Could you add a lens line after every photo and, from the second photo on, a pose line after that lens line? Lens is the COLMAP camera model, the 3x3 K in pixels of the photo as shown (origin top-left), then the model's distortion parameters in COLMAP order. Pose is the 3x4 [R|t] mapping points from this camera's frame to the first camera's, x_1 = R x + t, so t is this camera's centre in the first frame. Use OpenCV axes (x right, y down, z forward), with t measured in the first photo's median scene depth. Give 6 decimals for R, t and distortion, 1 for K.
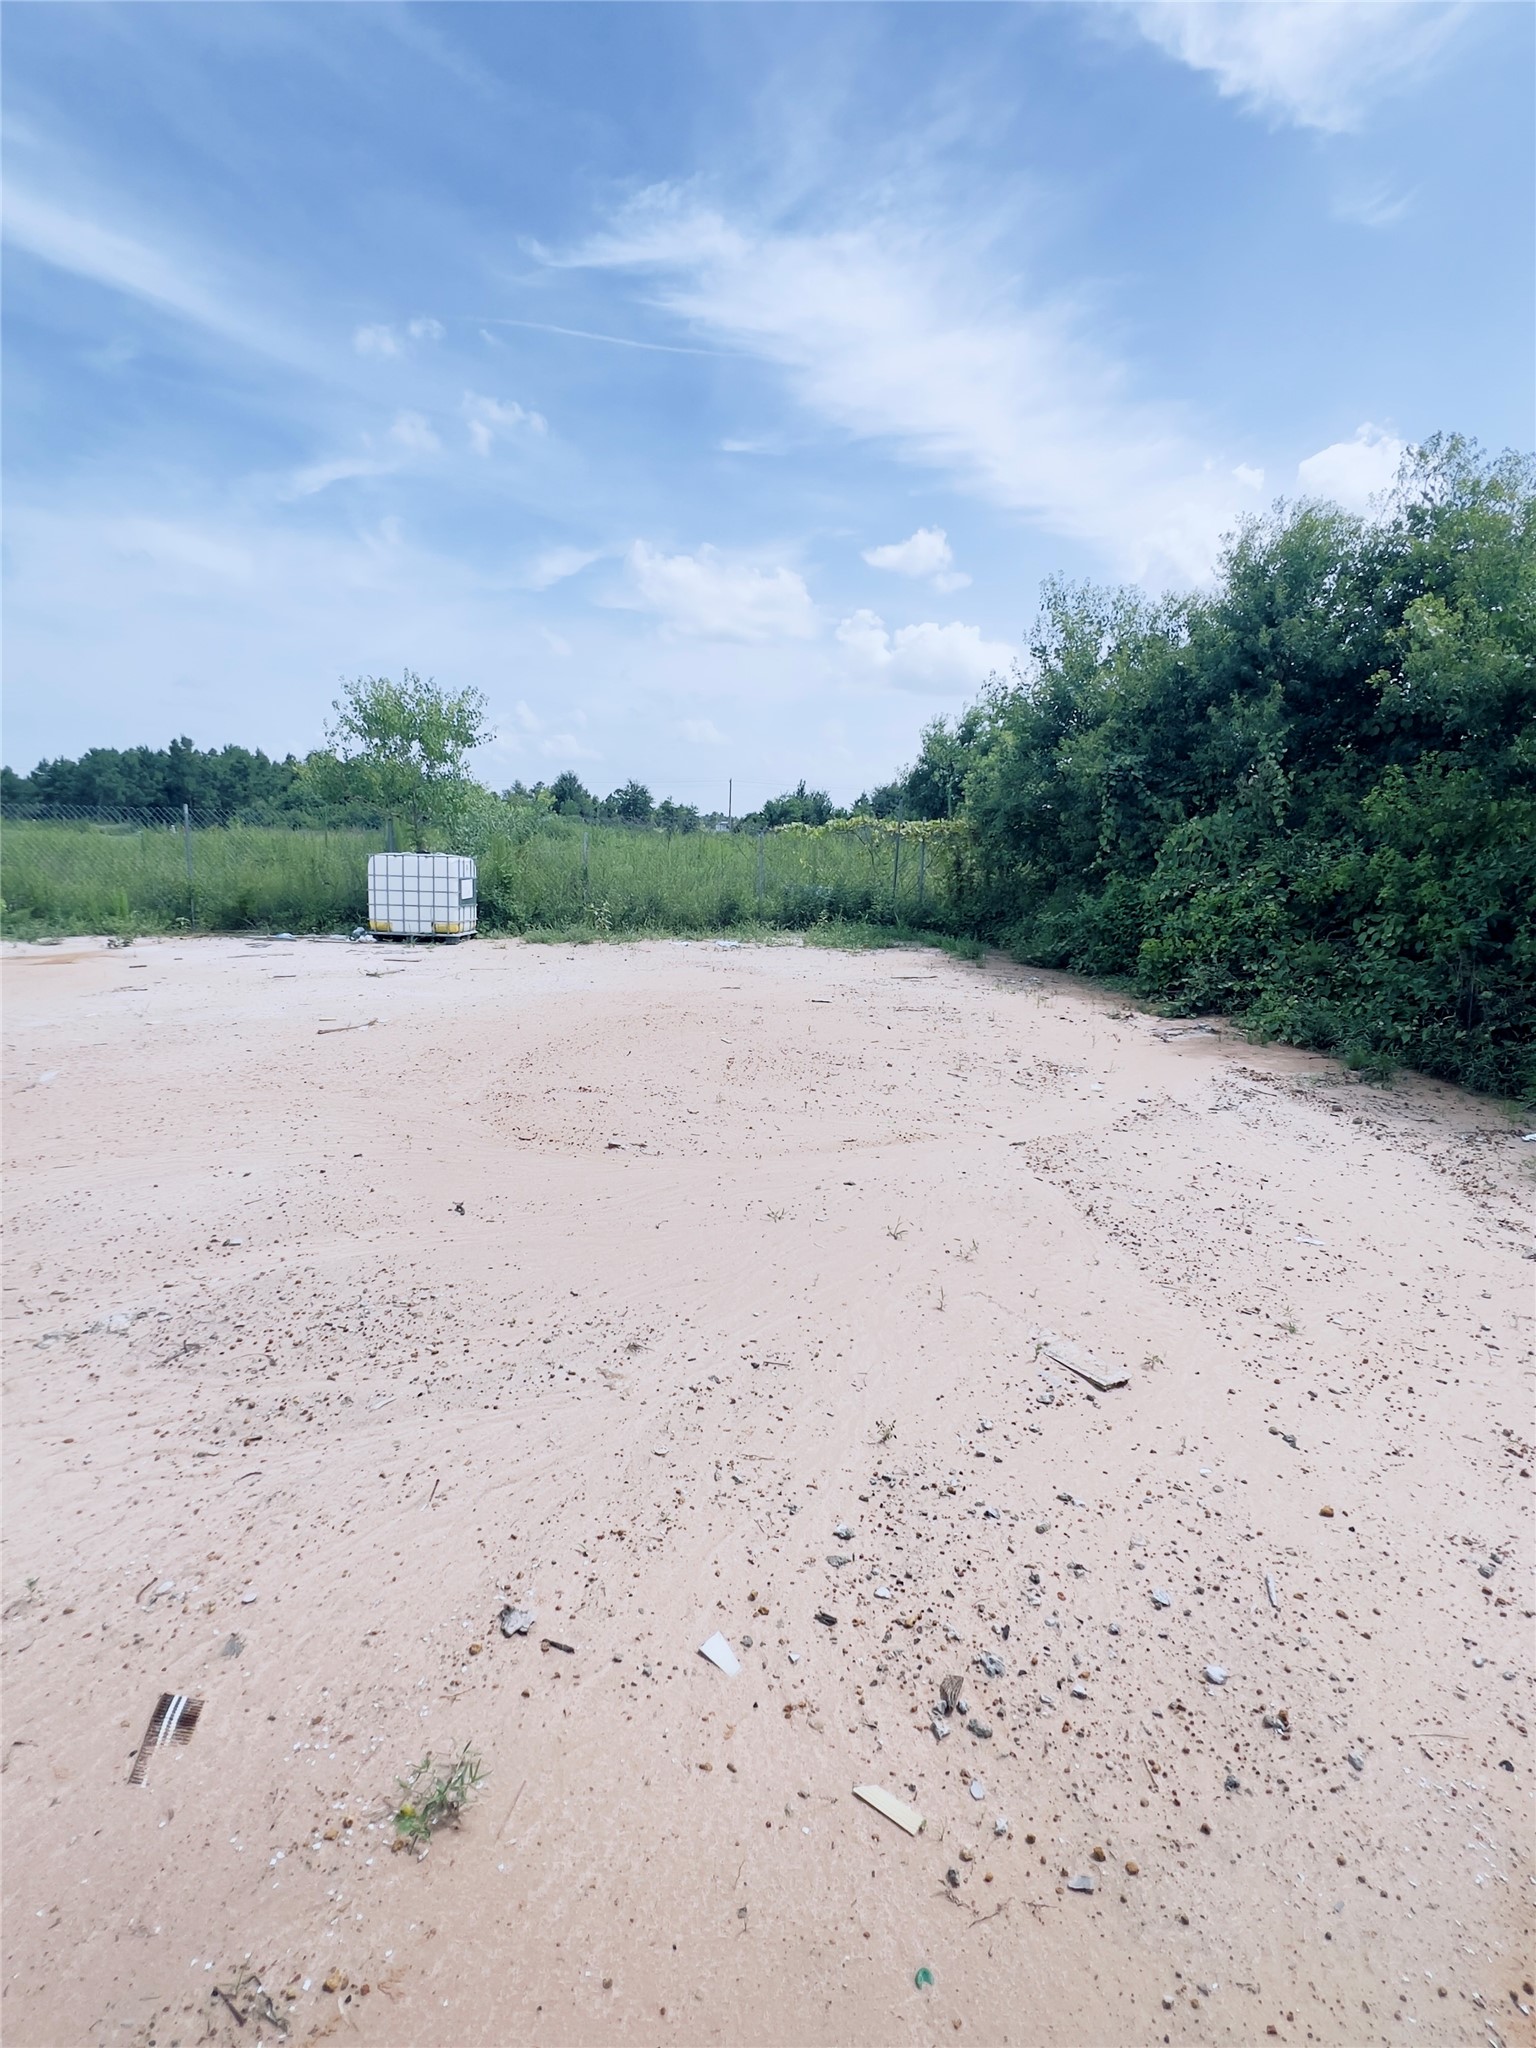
lens RADIAL K [[985.9, 0, 761.9], [0, 985.9, 1024.2], [0, 0, 1]] dist [-0.007464, 0.002711]
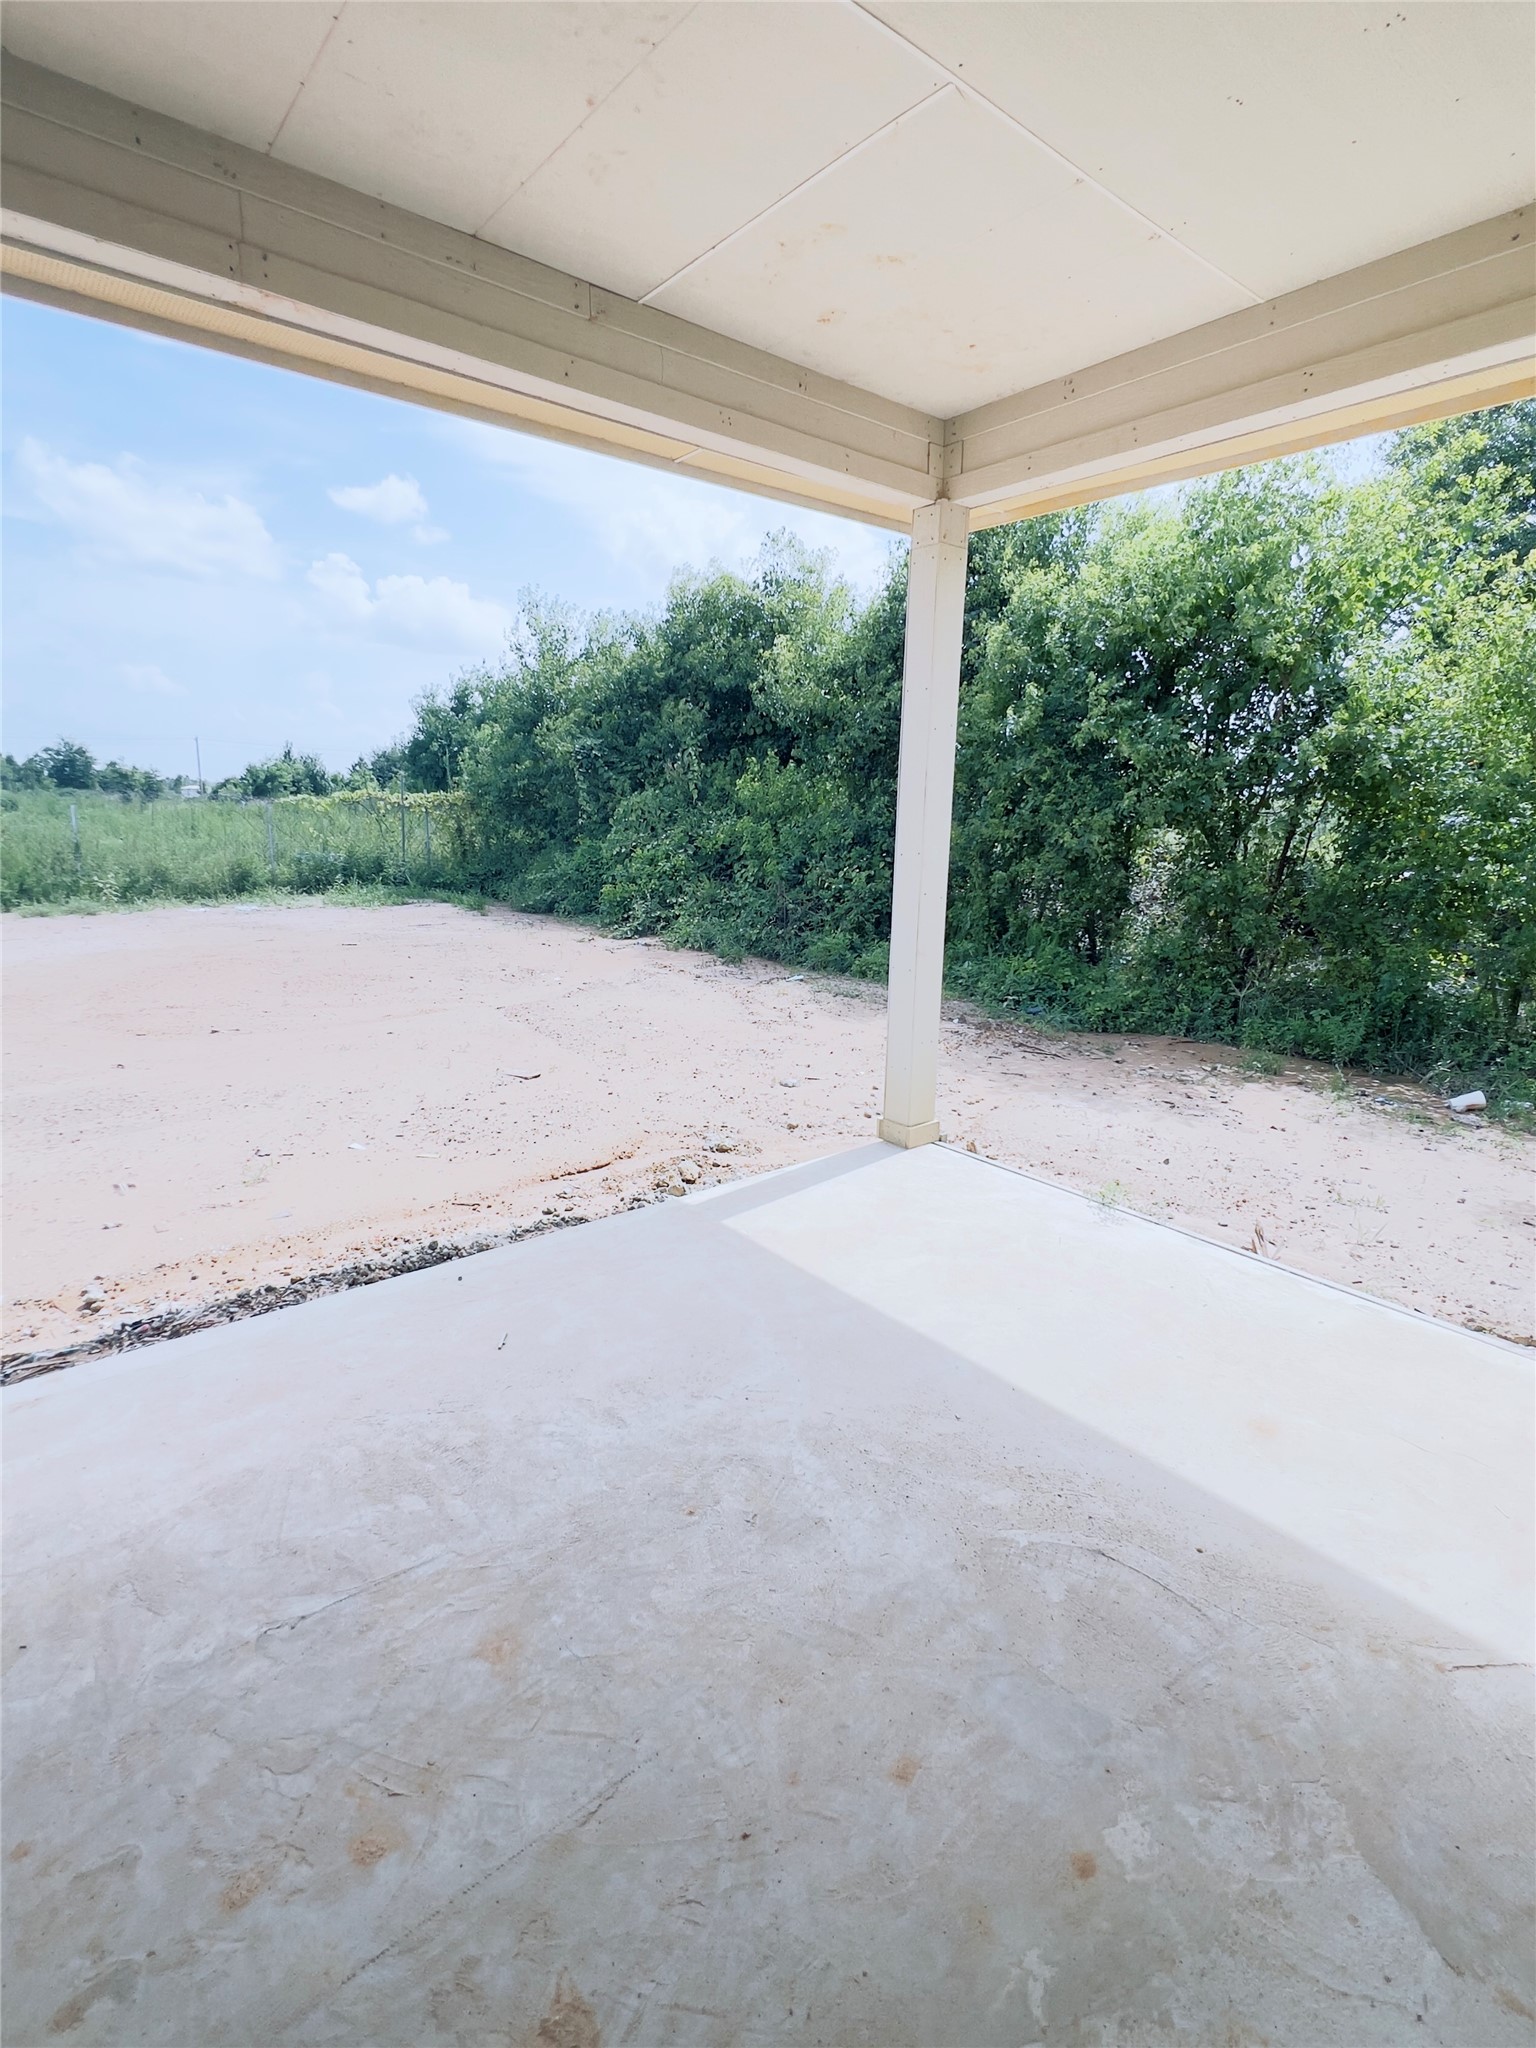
lens RADIAL K [[985.9, 0, 775.4], [0, 985.9, 1040.0], [0, 0, 1]] dist [-0.007464, 0.002711]
pose [[0.884081, -0.111055, 0.453947, -0.026347], [0.088815, 0.993578, 0.070101, 0.035463], [-0.458816, -0.021657, 0.888267, -0.216252]]
